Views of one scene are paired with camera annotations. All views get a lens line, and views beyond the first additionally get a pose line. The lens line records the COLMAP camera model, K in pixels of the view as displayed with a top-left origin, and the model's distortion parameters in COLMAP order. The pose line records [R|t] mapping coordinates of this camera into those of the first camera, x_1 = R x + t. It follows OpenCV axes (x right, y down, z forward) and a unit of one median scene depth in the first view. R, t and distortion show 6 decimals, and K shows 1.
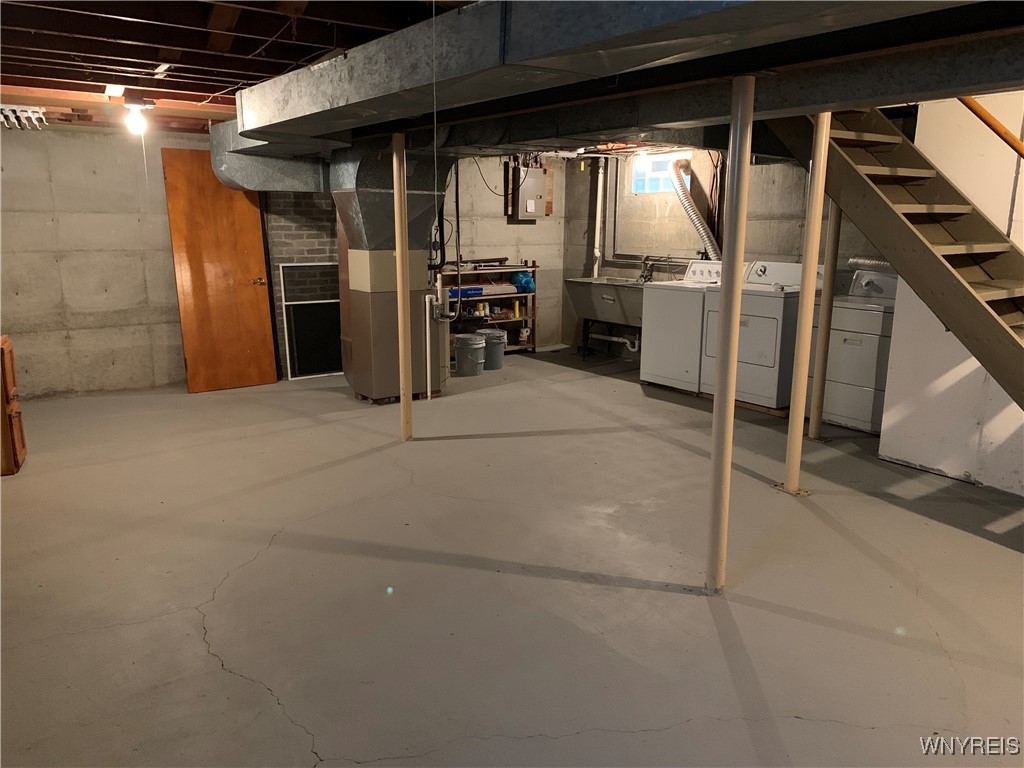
lens RADIAL K [[777.7, 0, 512.0], [0, 777.7, 384.0], [0, 0, 1]] dist [0.050712, -0.052676]
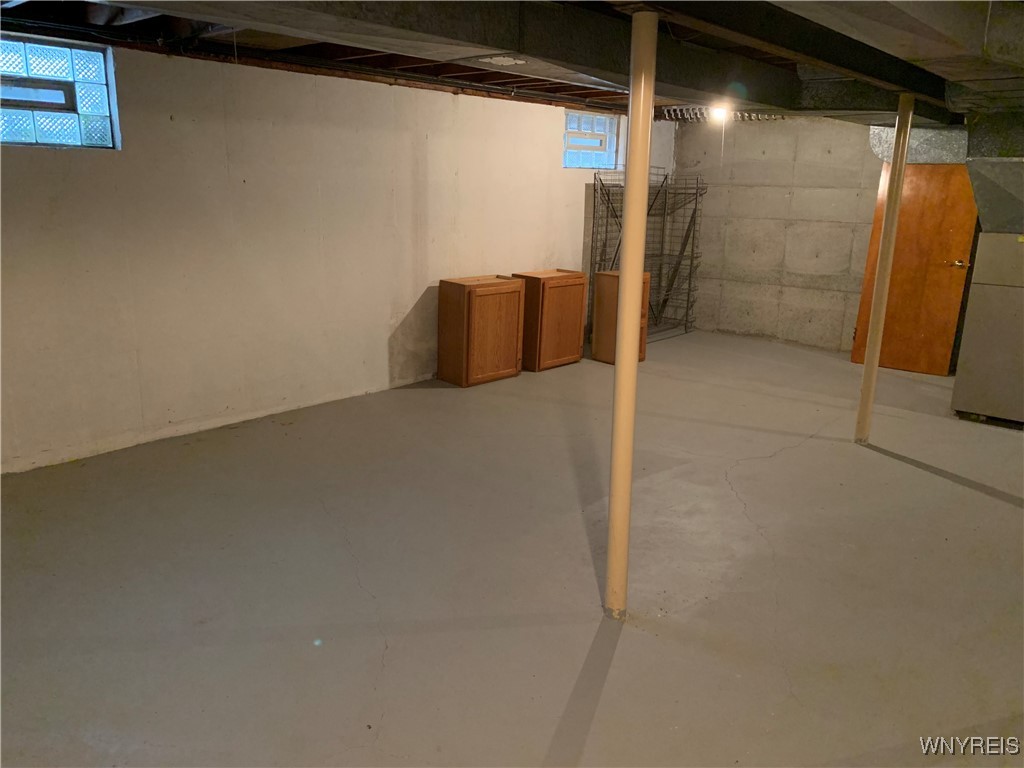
lens RADIAL K [[777.7, 0, 512.0], [0, 777.7, 384.0], [0, 0, 1]] dist [0.050712, -0.052676]
pose [[0.223536, 0.243256, -0.943853, 0.504446], [-0.223747, 0.955303, 0.193216, -0.063830], [0.948667, 0.167993, 0.267972, 0.312008]]
